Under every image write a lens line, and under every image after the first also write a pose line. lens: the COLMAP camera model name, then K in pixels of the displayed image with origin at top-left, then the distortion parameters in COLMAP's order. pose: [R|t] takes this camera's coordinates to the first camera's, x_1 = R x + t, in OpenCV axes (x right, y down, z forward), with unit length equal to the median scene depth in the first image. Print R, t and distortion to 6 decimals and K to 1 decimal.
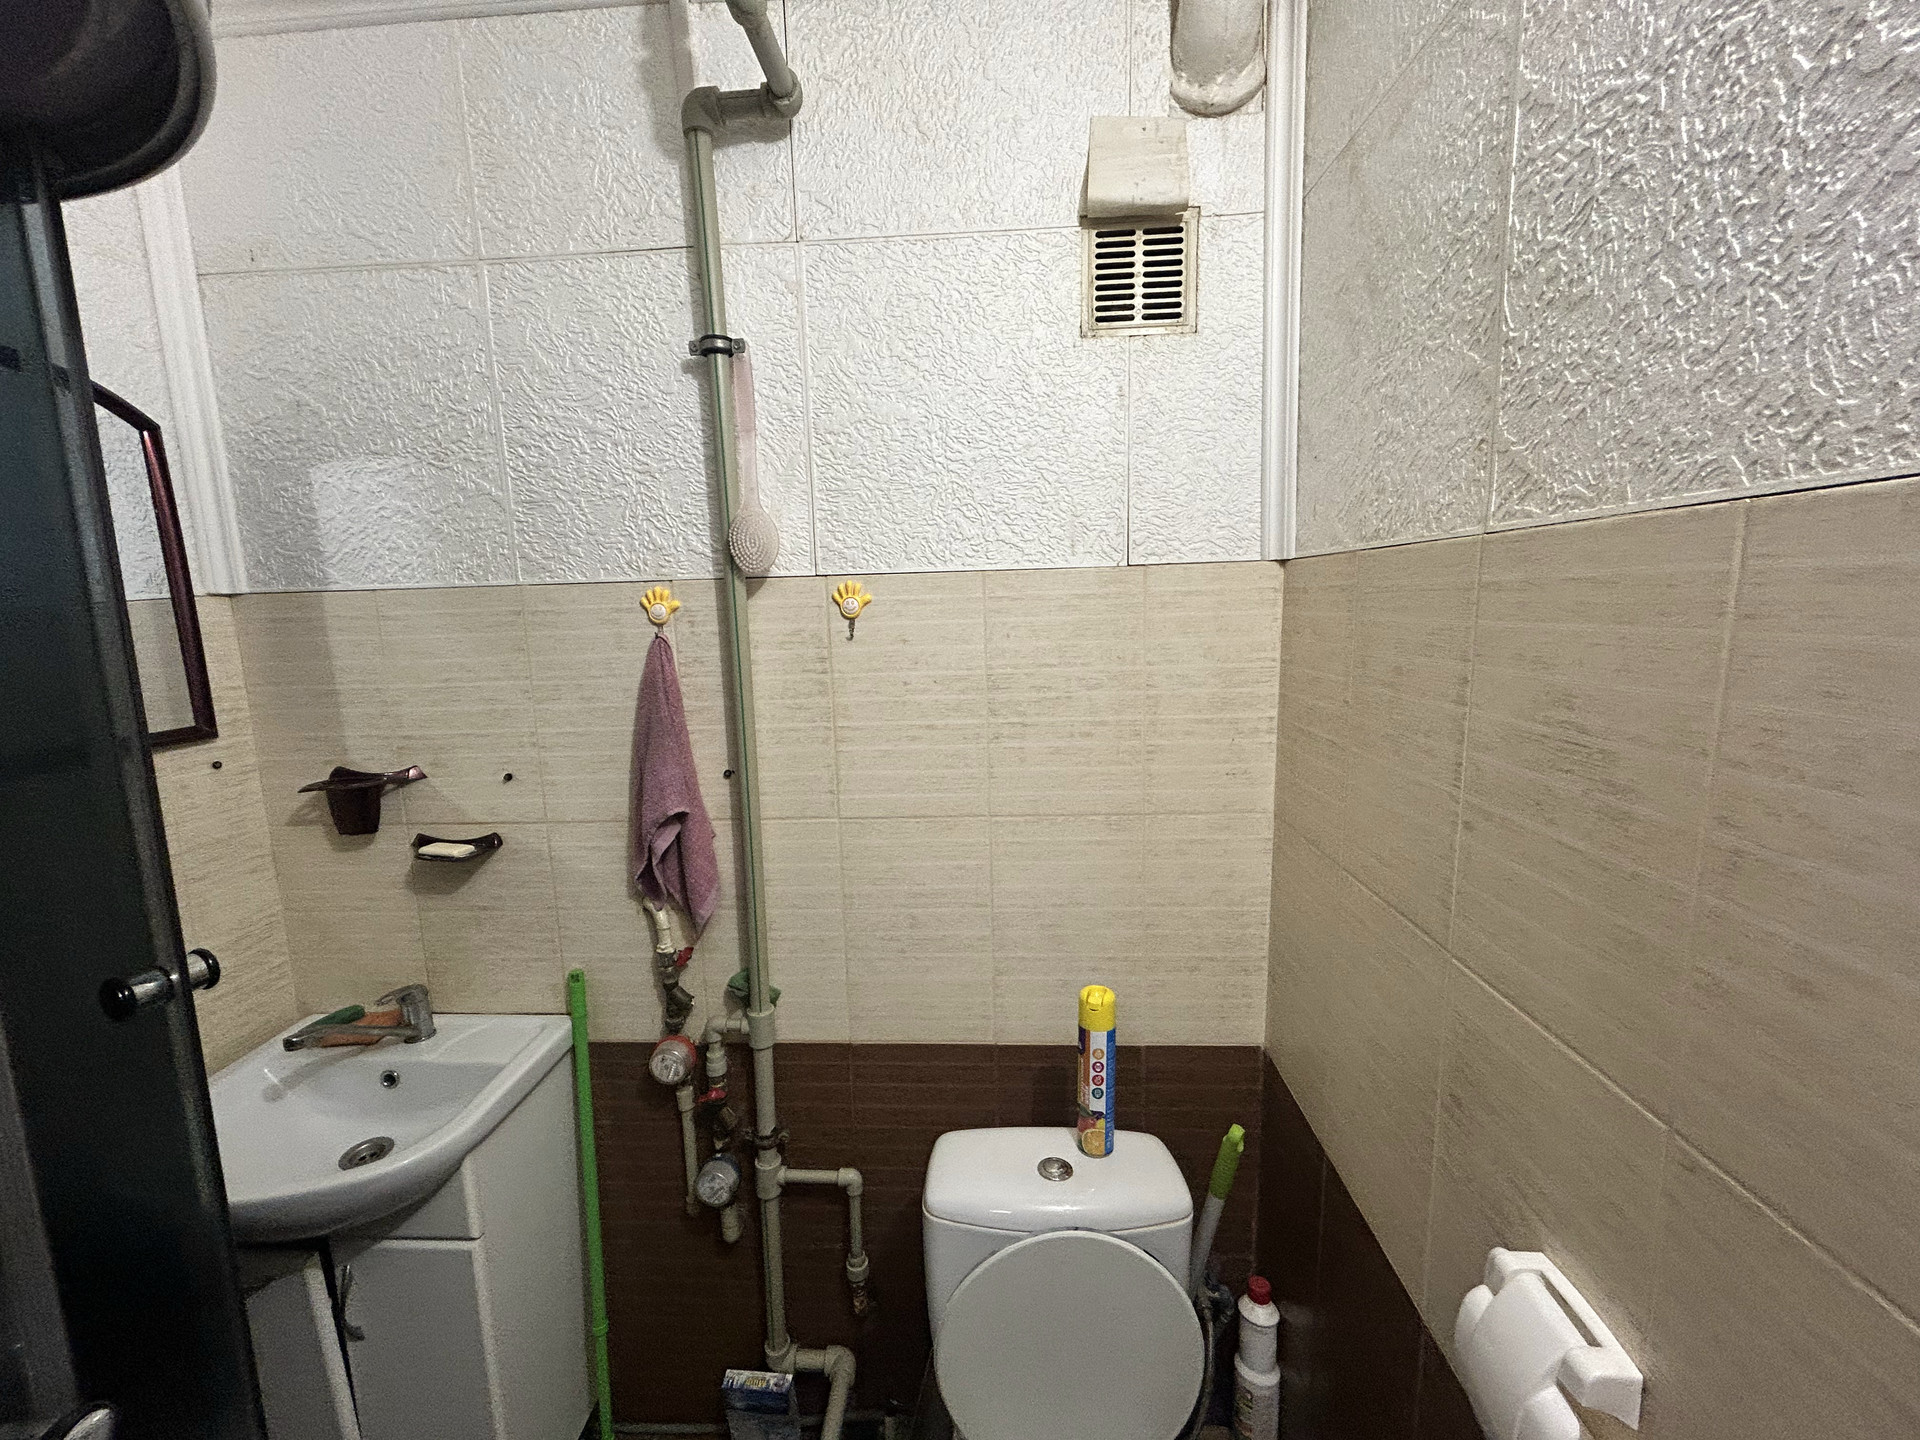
lens RADIAL K [[783.5, 0, 957.0], [0, 783.5, 719.0], [0, 0, 1]] dist [0.000586, 0.000351]
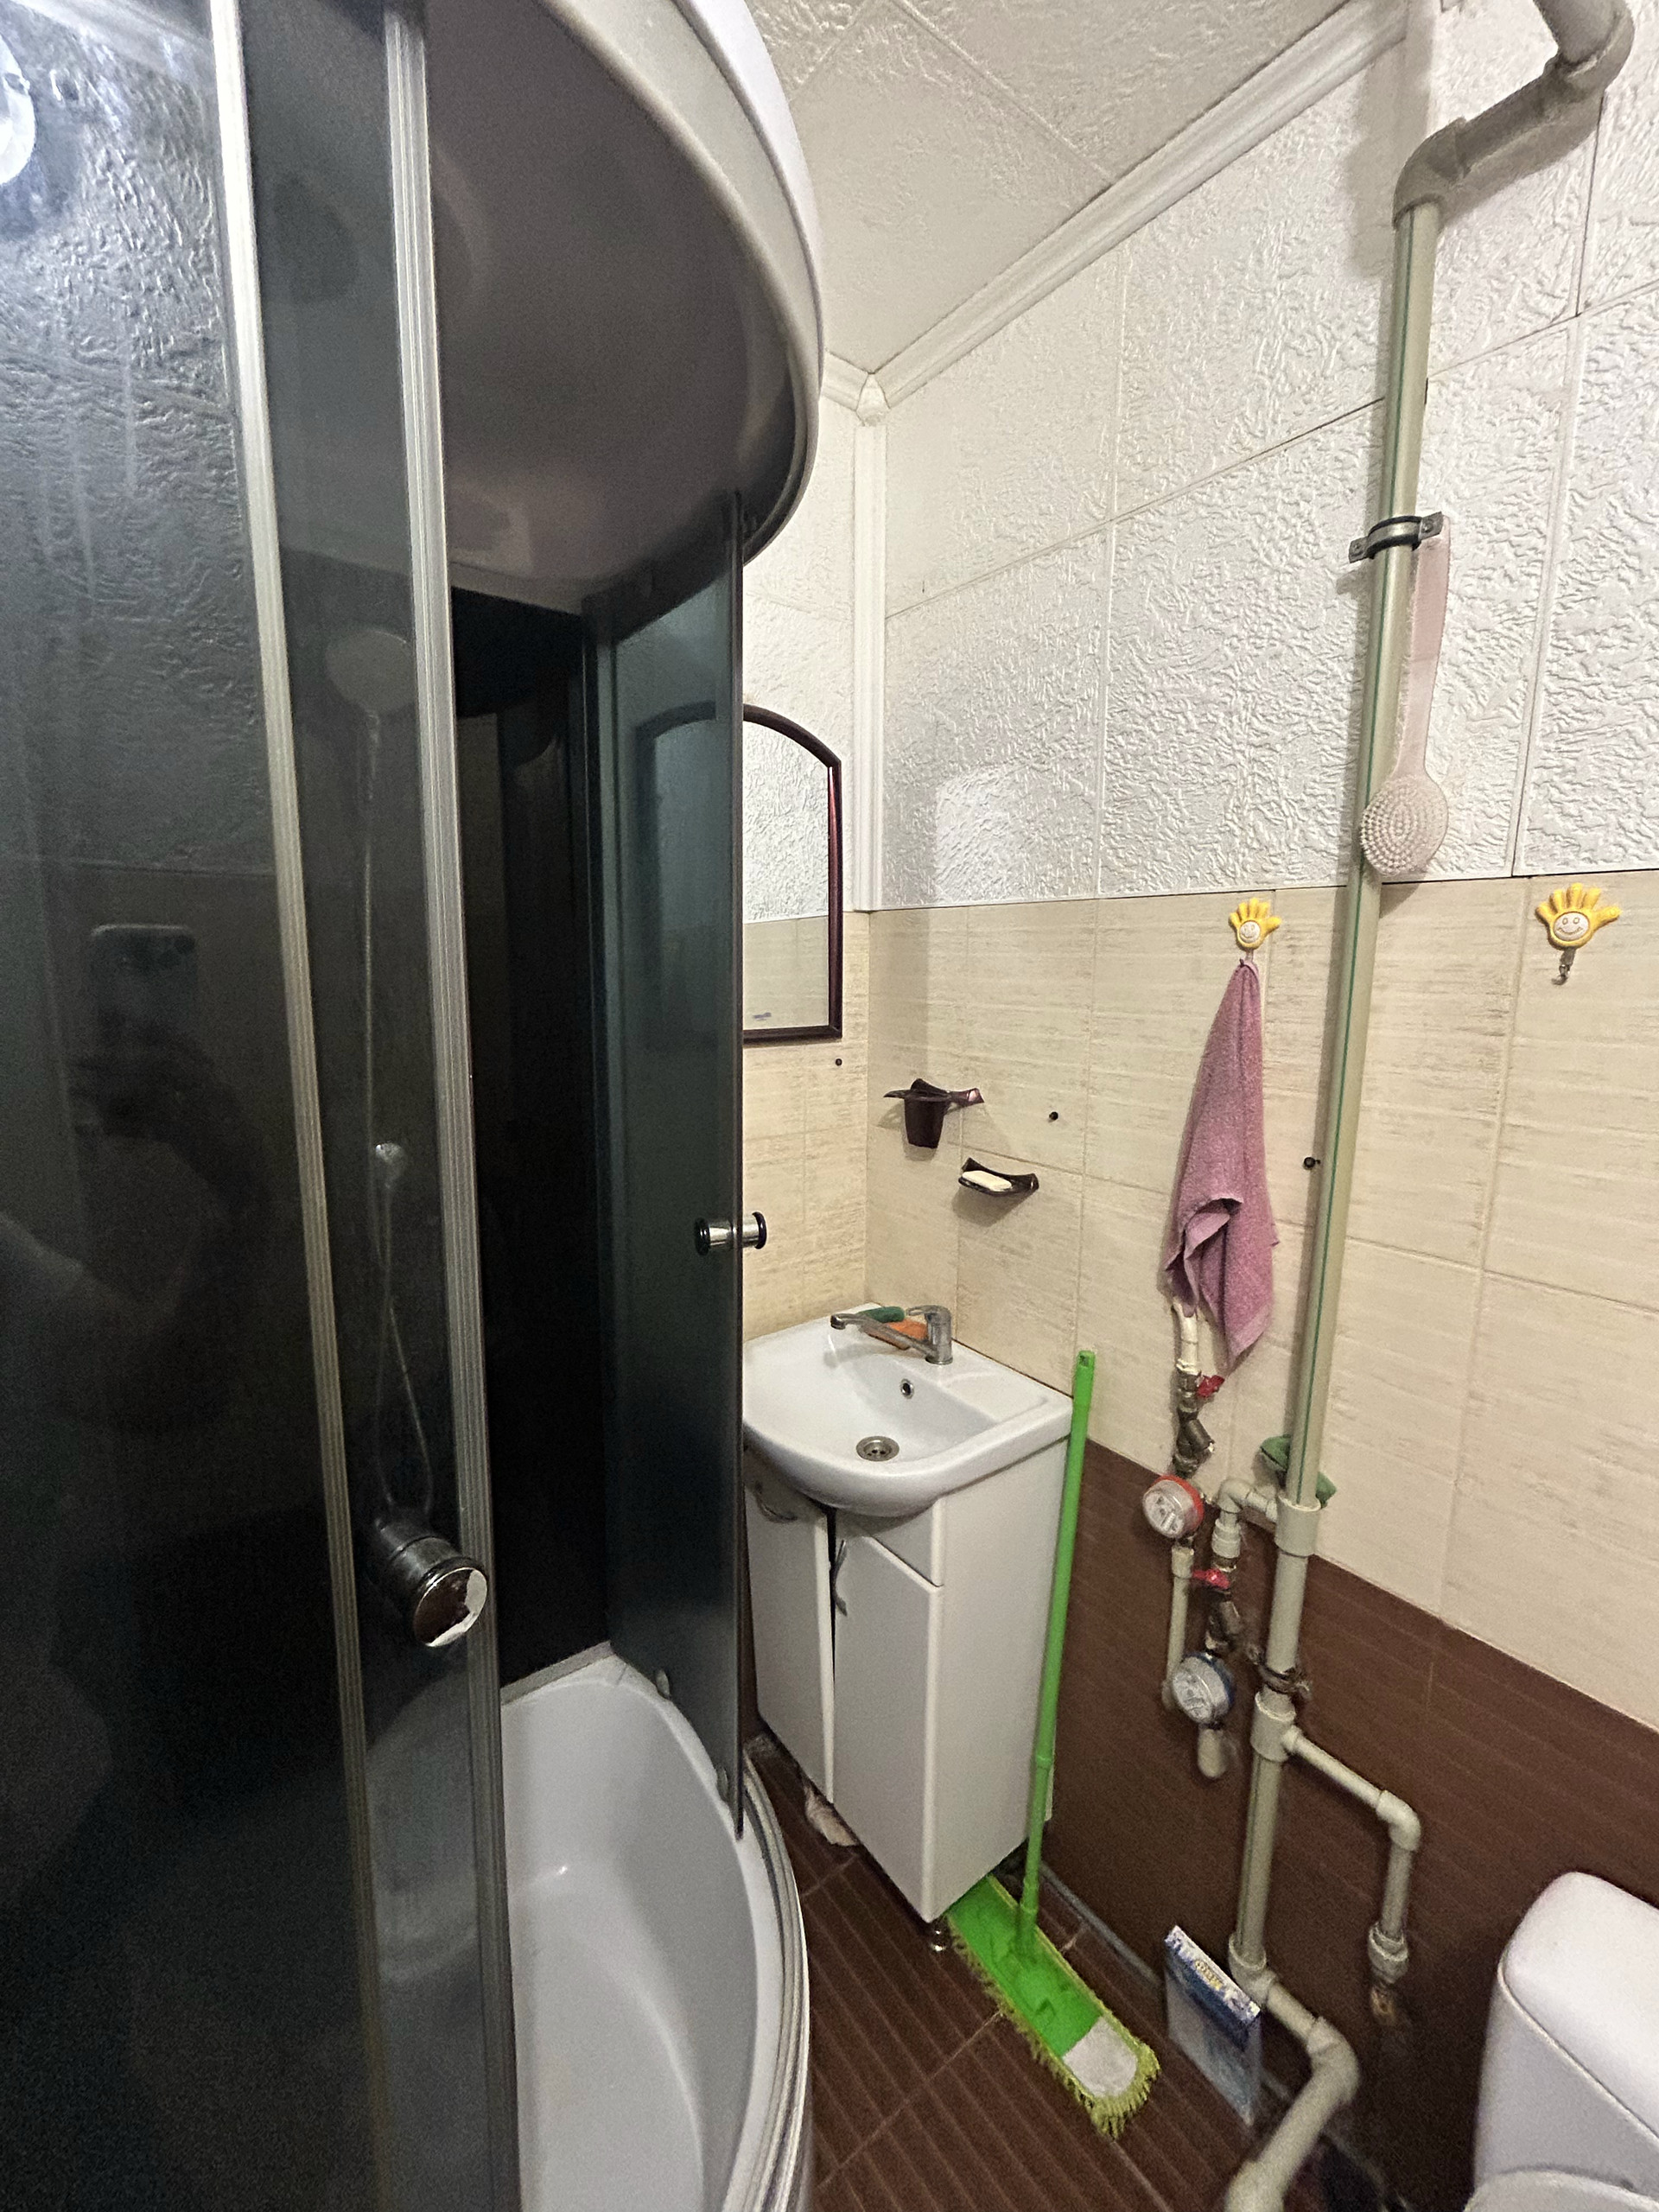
lens RADIAL K [[902.7, 0, 834.5], [0, 902.7, 1096.4], [0, 0, 1]] dist [0.000586, 0.000351]
pose [[0.644515, 0.150500, -0.749634, 0.036225], [-0.138498, 0.987197, 0.079118, 0.005679], [0.751944, 0.052830, 0.657107, 0.138797]]
